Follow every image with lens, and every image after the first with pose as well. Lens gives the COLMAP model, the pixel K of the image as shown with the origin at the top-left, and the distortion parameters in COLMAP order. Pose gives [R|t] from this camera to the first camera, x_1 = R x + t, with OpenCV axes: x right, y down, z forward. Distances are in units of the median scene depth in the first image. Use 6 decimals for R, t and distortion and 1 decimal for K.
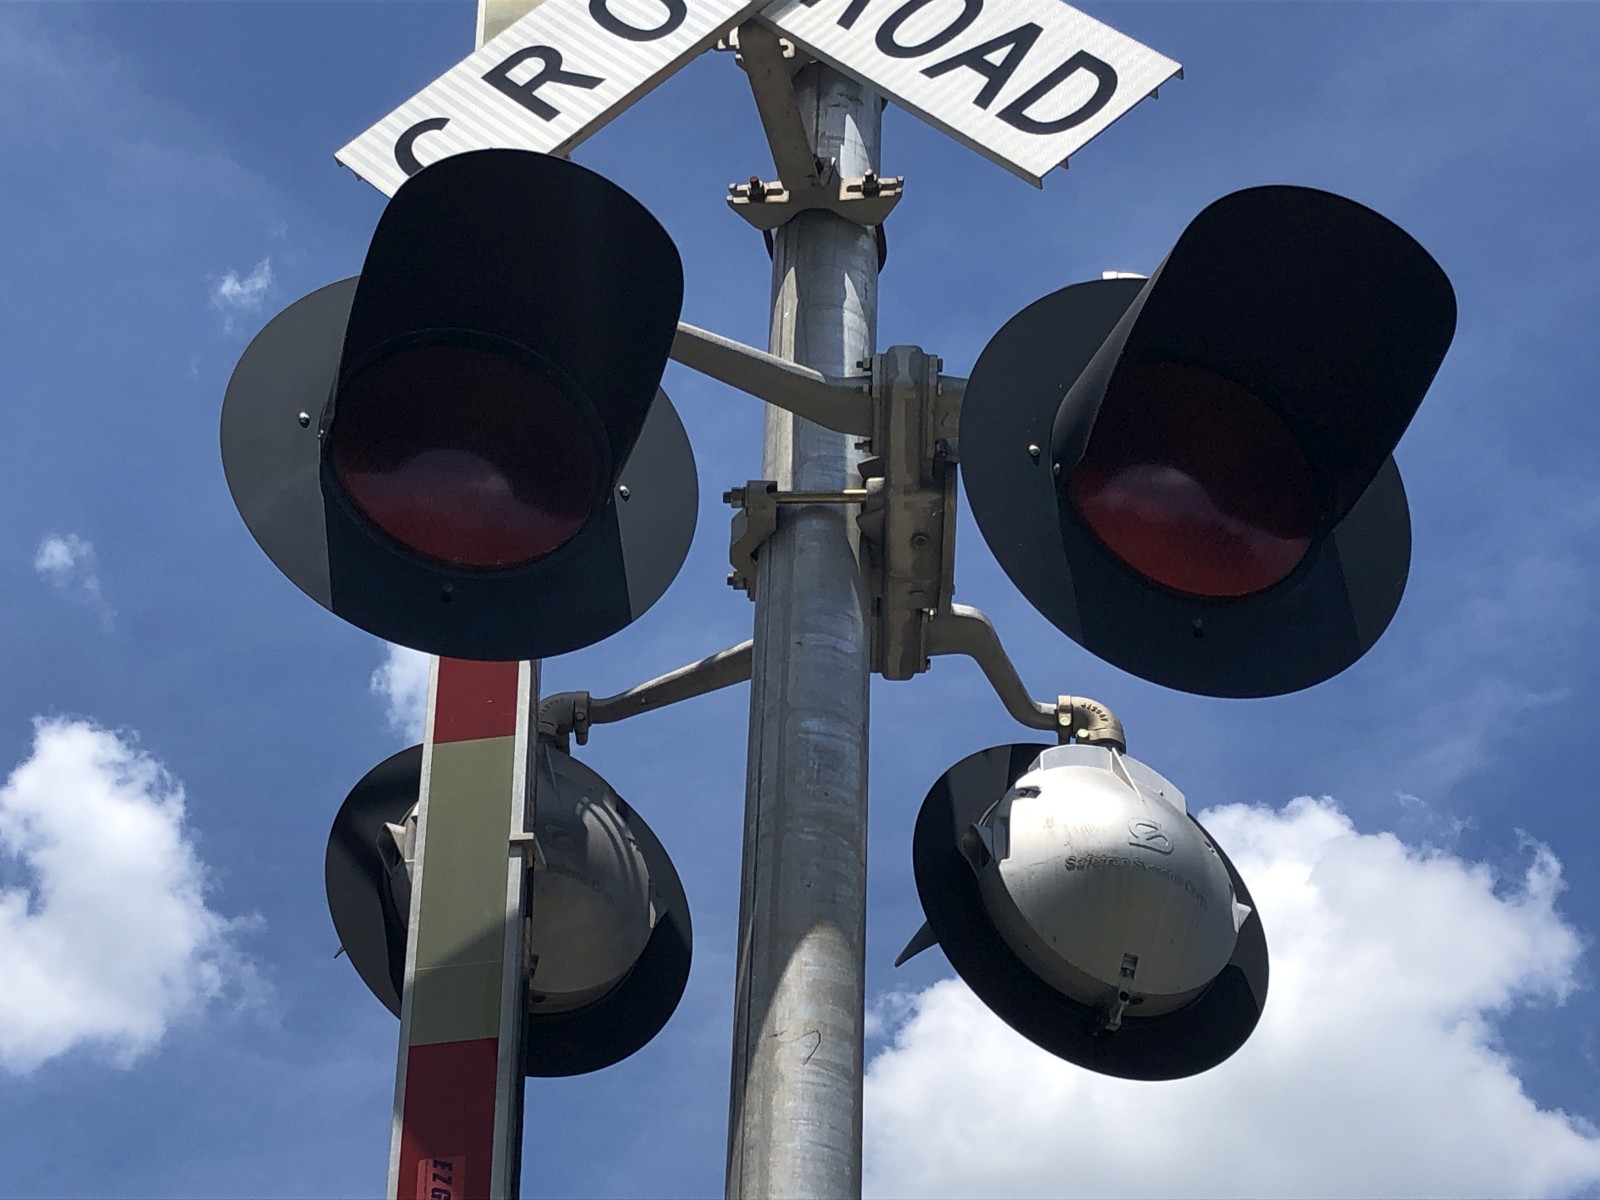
lens RADIAL K [[2773.8, 0, 773.1], [0, 2773.8, 600.8], [0, 0, 1]] dist [0.250077, -0.051518]
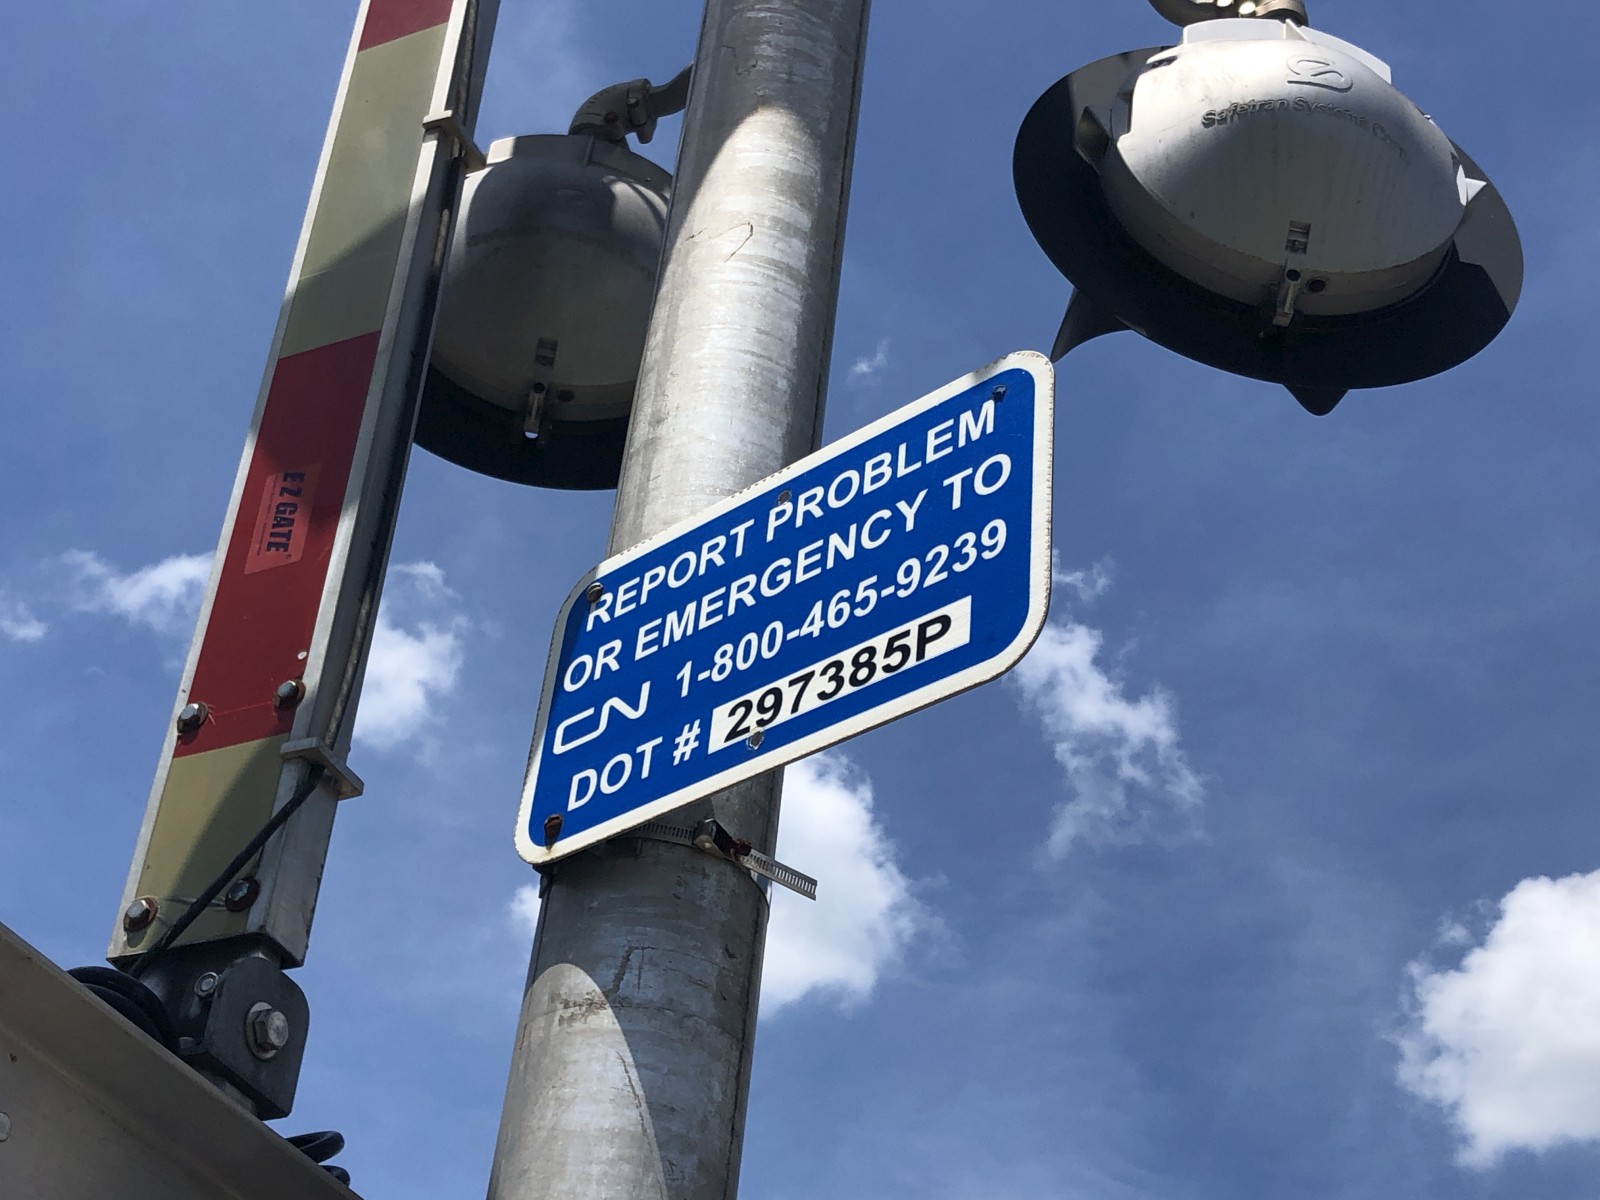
lens RADIAL K [[2262.9, 0, 800.0], [0, 2262.9, 600.0], [0, 0, 1]] dist [0.036597, -0.004355]
pose [[0.965584, -0.104926, -0.237989, 0.129397], [0.101433, 0.994478, -0.026910, 0.222833], [0.239499, 0.001844, 0.970895, 0.377621]]
